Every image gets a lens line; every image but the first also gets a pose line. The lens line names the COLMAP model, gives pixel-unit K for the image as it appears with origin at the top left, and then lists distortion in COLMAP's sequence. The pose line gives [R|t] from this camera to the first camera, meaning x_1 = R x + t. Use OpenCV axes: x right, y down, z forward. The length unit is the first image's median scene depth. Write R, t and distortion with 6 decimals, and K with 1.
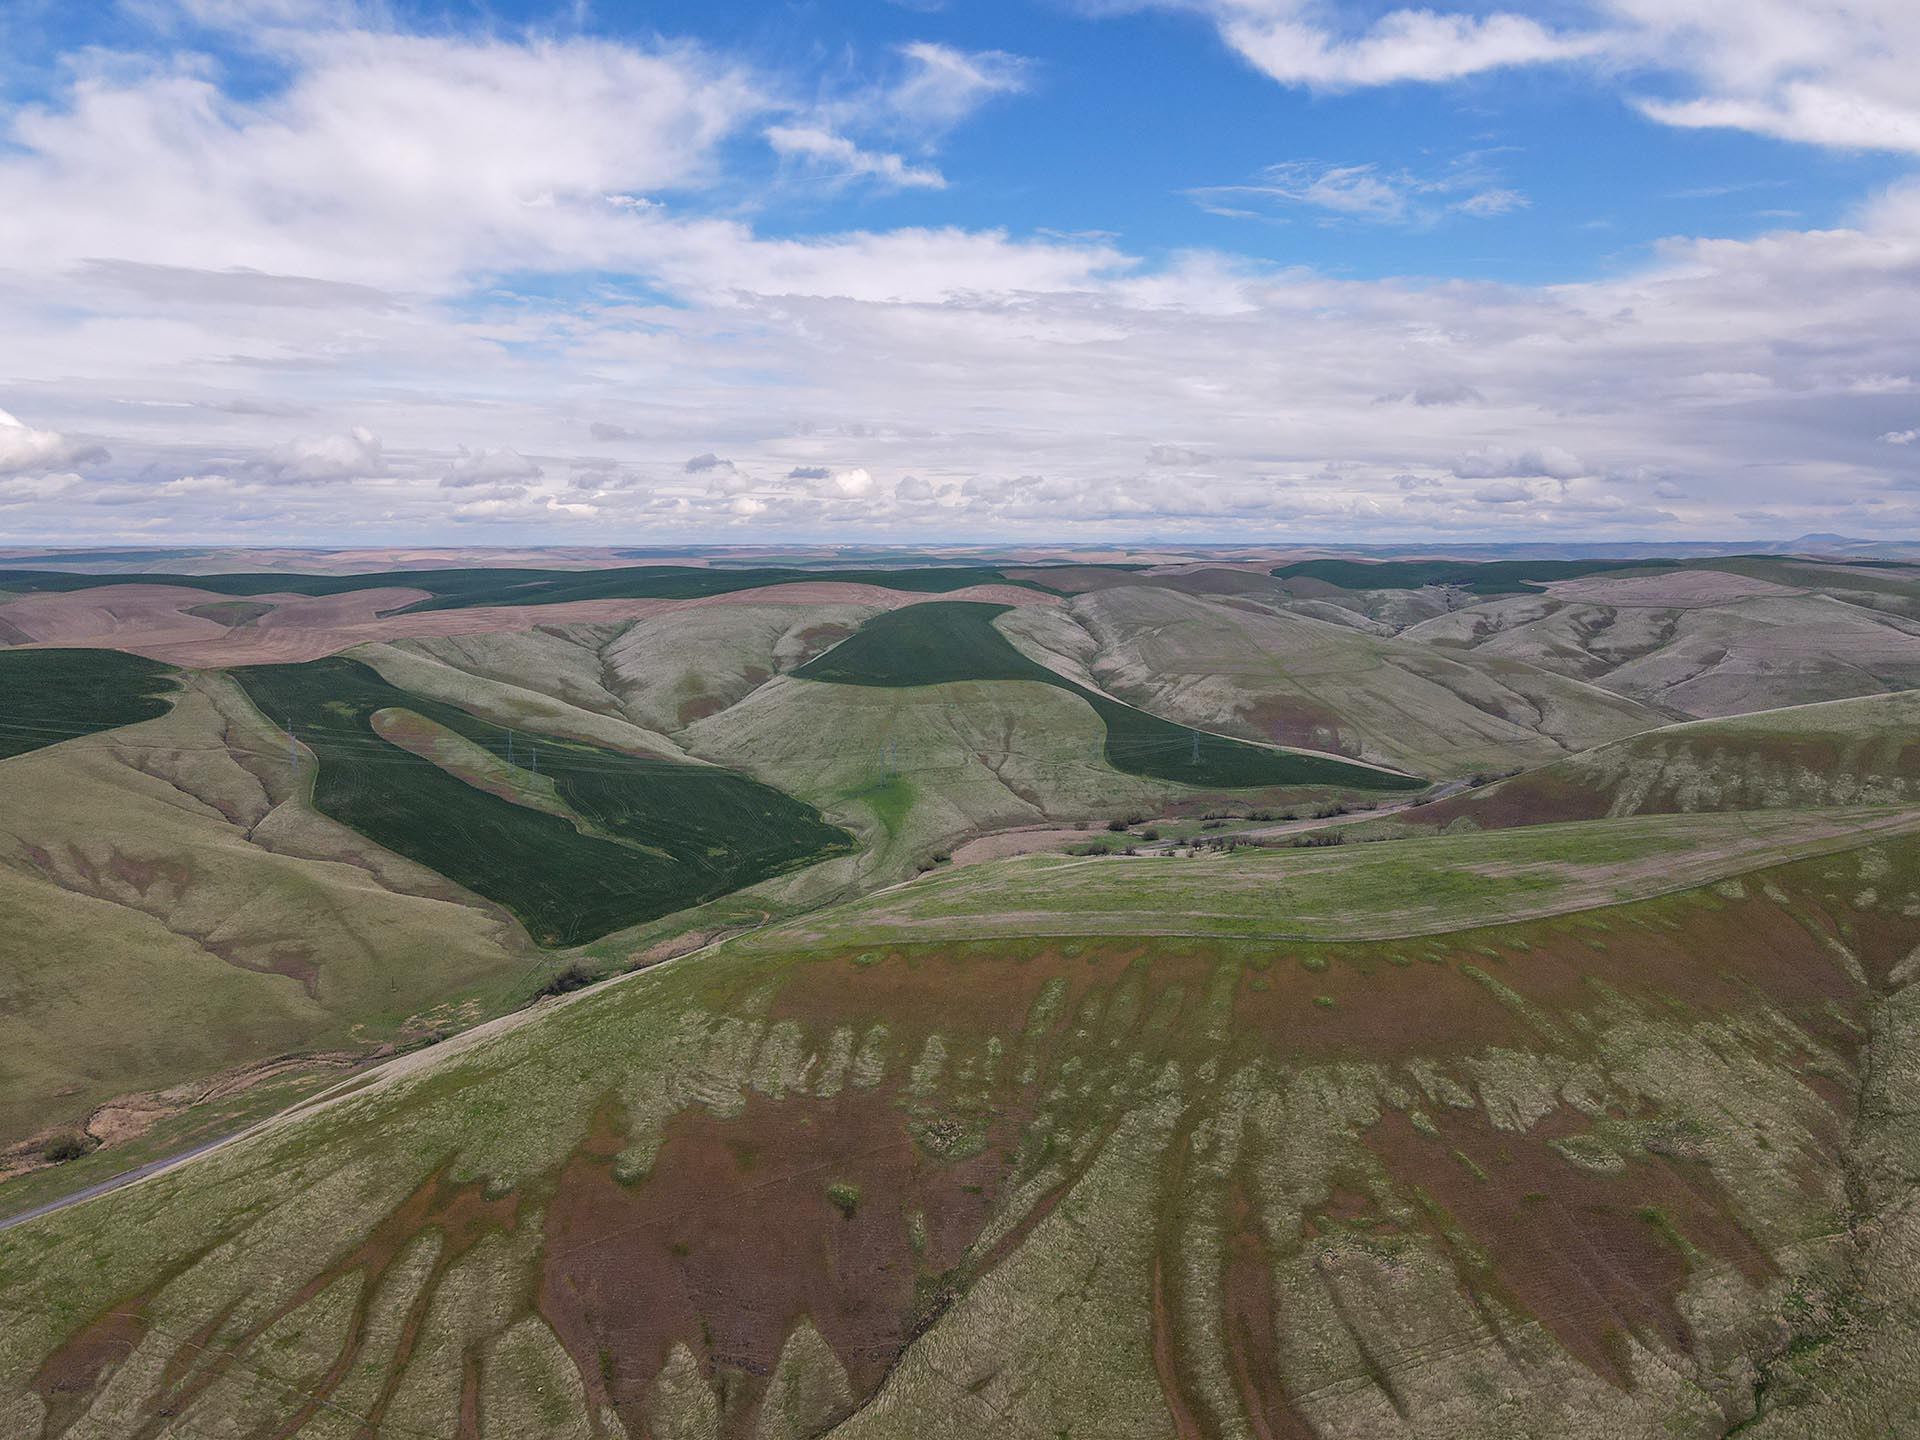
lens RADIAL K [[1470.2, 0, 960.0], [0, 1470.2, 720.0], [0, 0, 1]] dist [-0.000836, 0.005569]
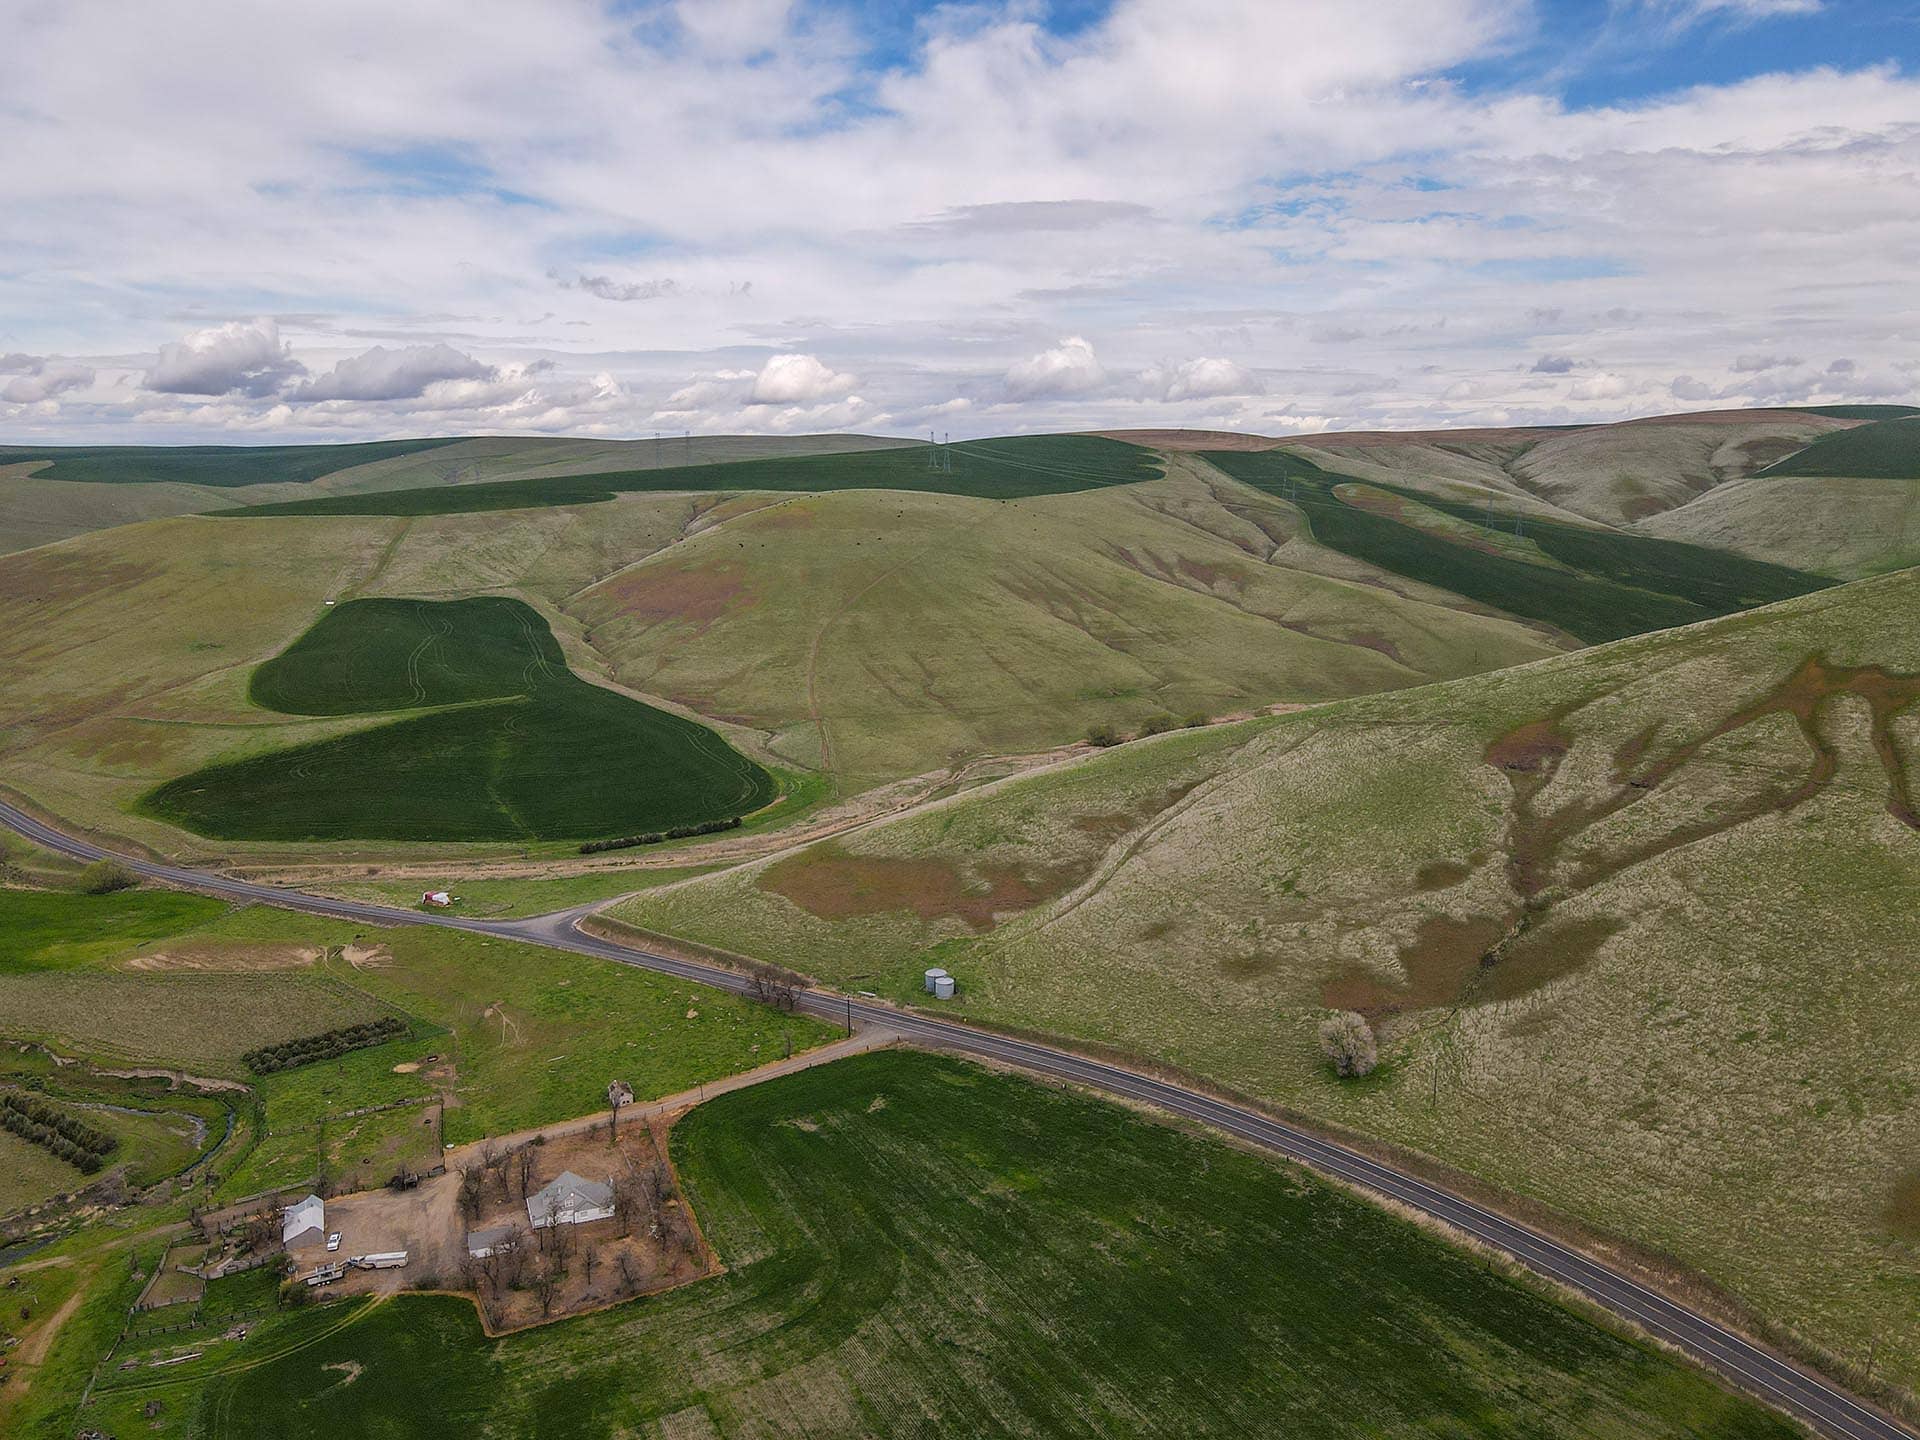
lens RADIAL K [[1461.7, 0, 960.0], [0, 1461.7, 720.0], [0, 0, 1]] dist [0.060936, -0.005717]
pose [[0.879053, 0.073119, -0.471084, -0.113479], [-0.046981, 0.996644, 0.067027, 0.090626], [0.474404, -0.036788, 0.879538, -0.043604]]
